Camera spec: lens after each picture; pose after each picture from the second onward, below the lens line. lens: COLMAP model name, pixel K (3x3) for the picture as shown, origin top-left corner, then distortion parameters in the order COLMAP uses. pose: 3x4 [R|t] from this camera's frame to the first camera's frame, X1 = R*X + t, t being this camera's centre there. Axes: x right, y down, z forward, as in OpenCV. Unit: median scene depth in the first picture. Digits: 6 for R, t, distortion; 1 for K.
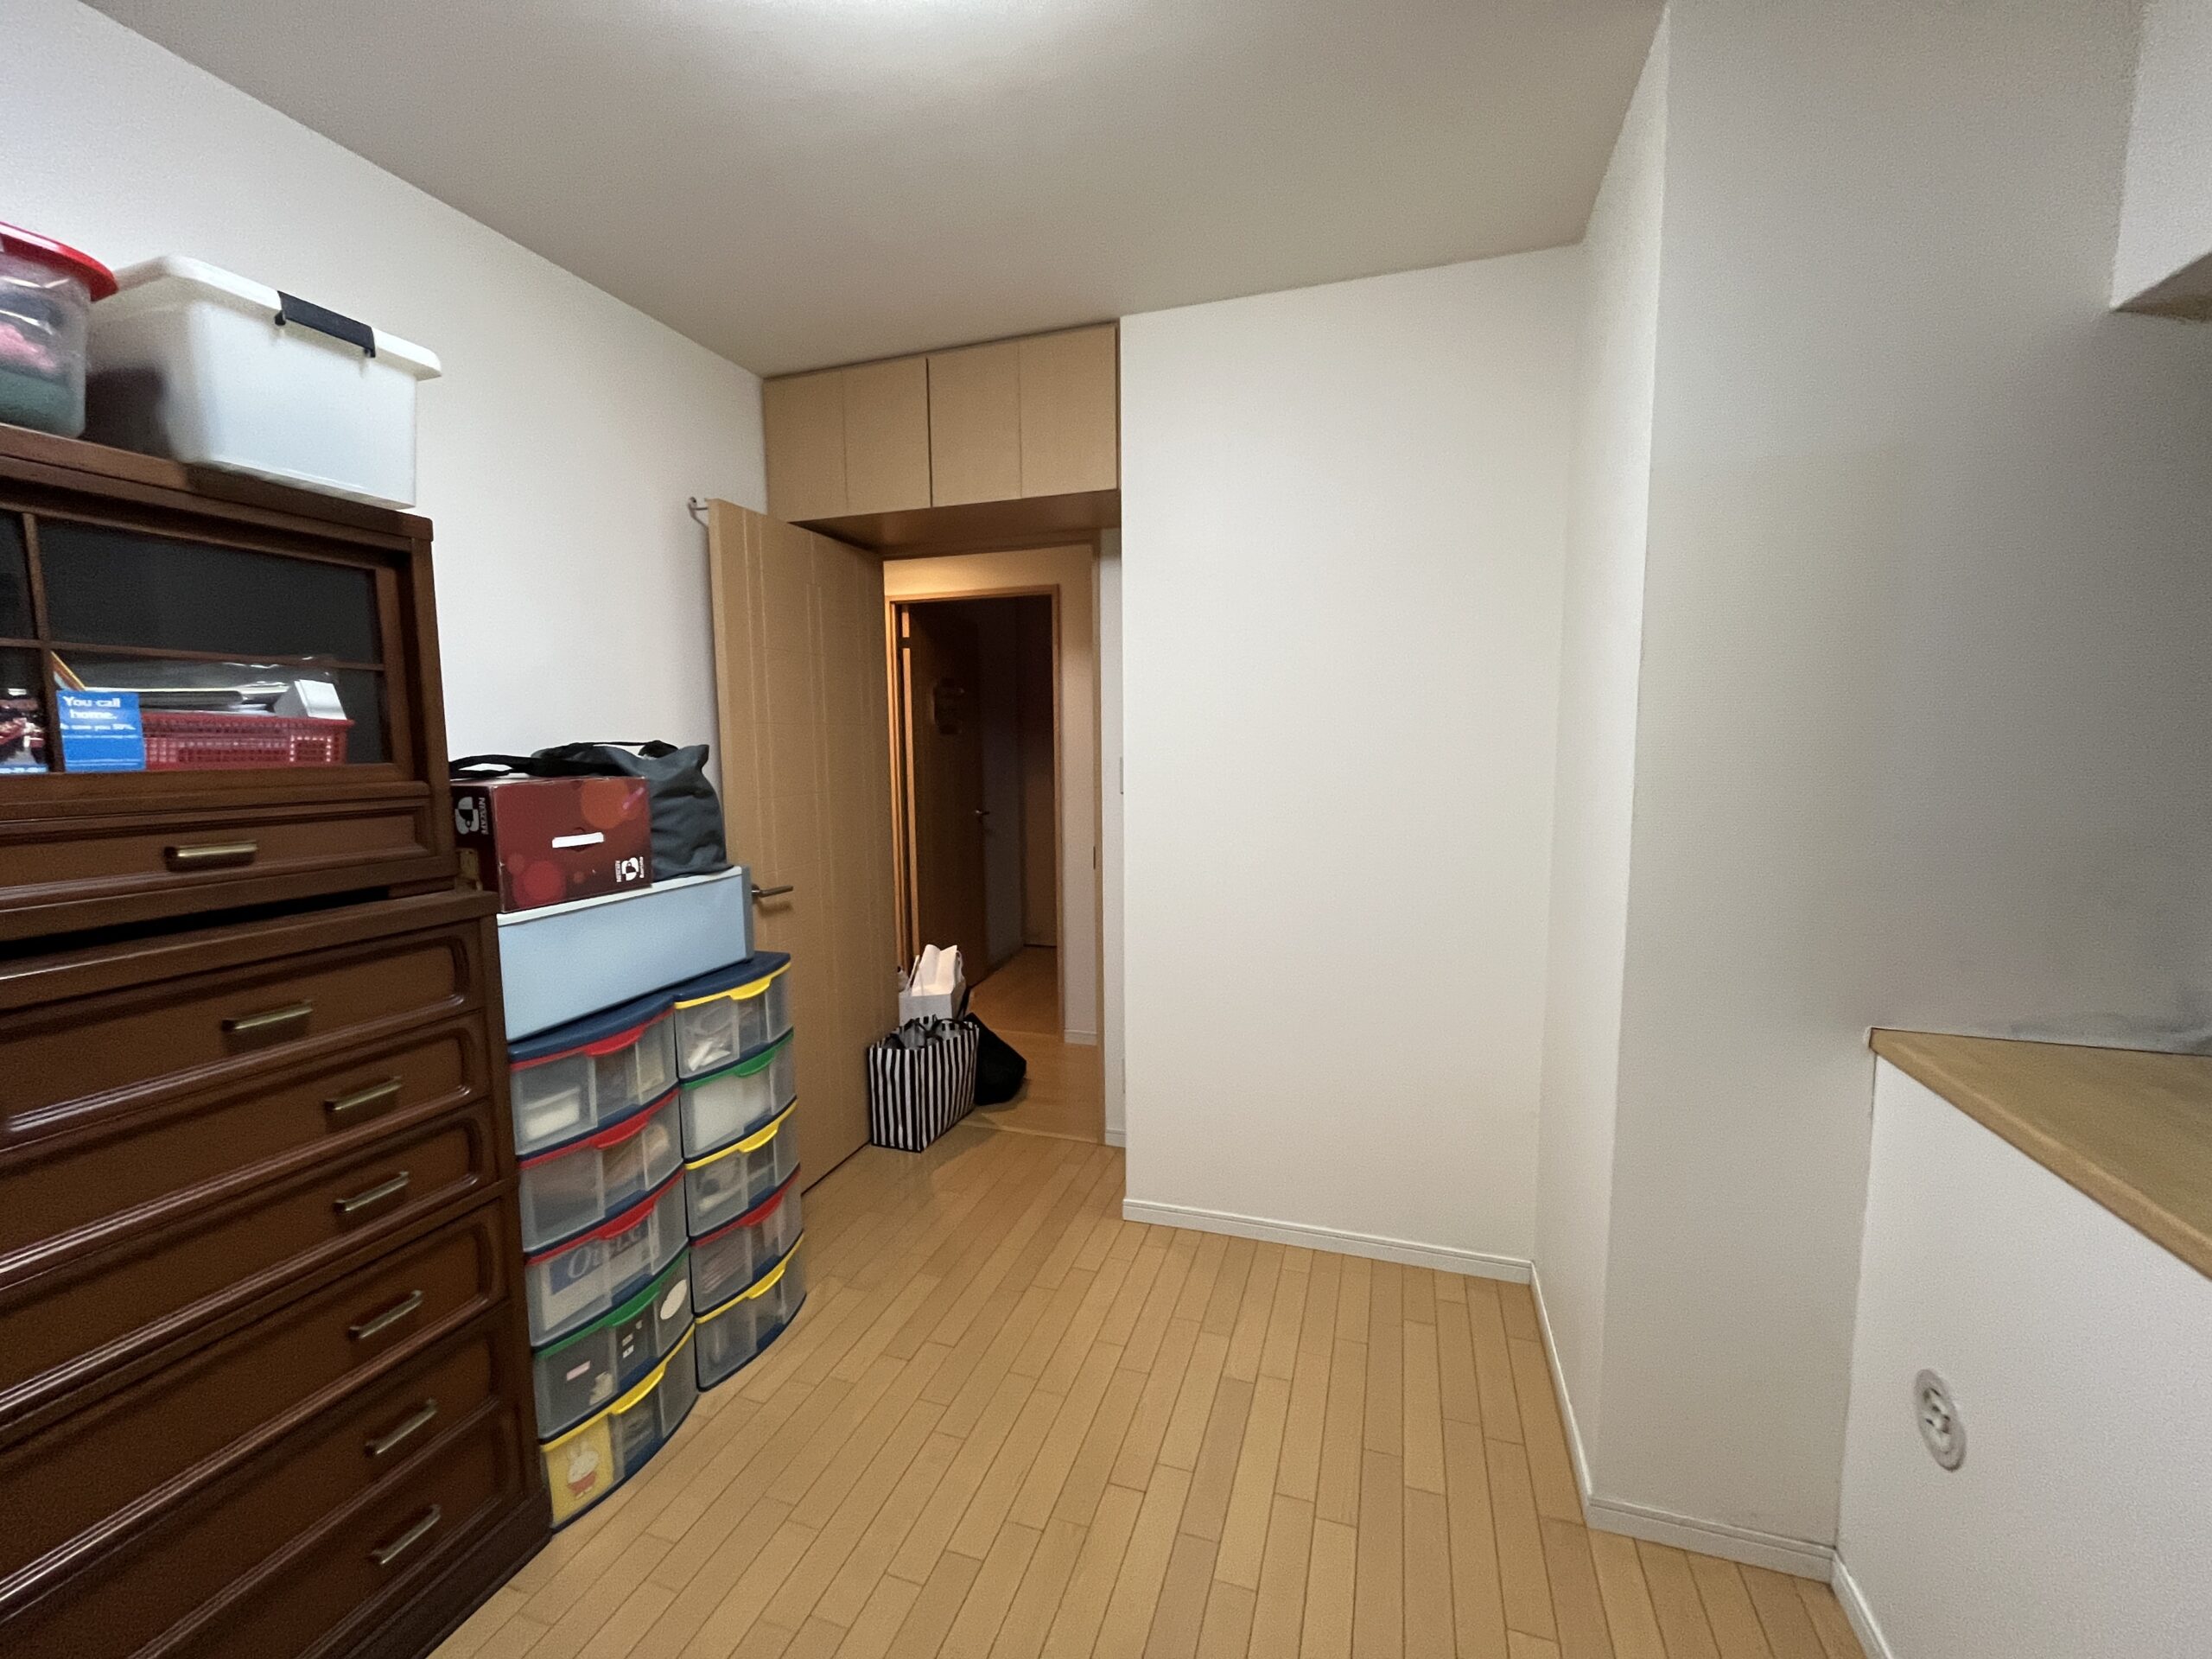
lens RADIAL K [[893.6, 0, 1099.1], [0, 893.6, 831.2], [0, 0, 1]] dist [-0.006511, 0.000529]
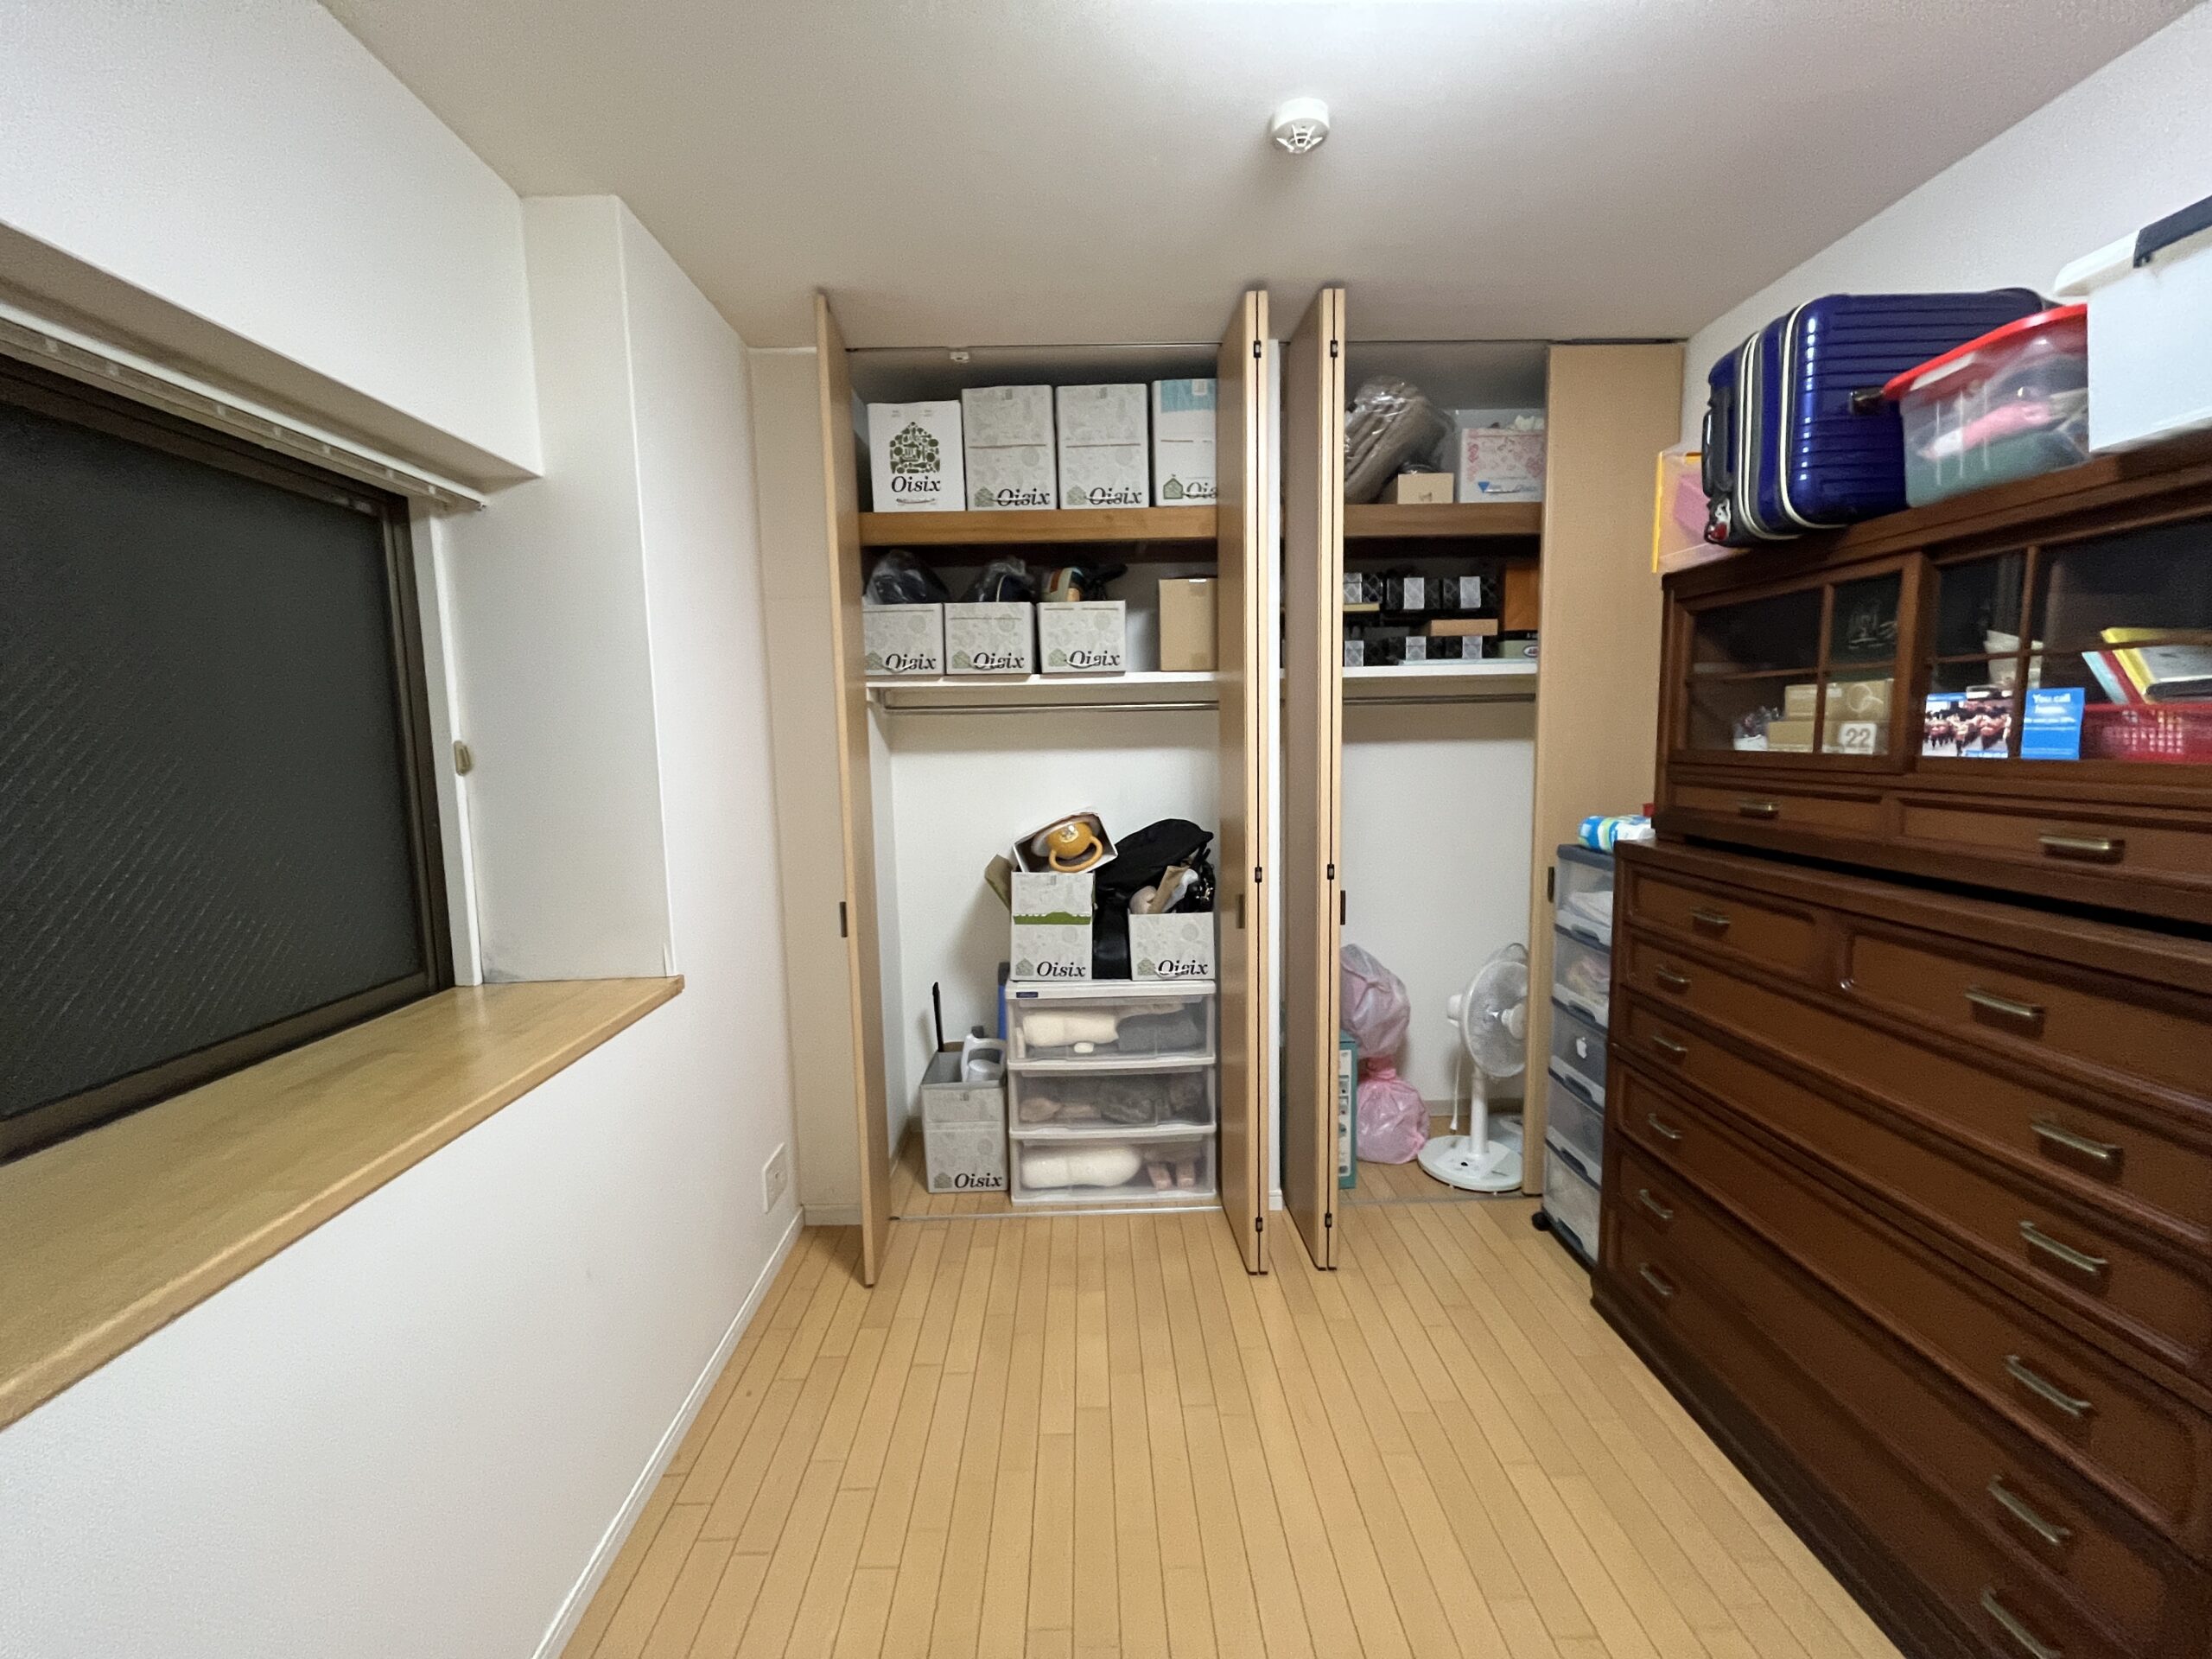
lens RADIAL K [[893.6, 0, 1101.7], [0, 893.6, 828.8], [0, 0, 1]] dist [-0.006511, 0.000529]
pose [[-0.936150, 0.036079, -0.349745, 0.449387], [-0.038760, 0.978069, 0.204642, -0.171620], [0.349459, 0.205131, -0.914221, 1.692959]]
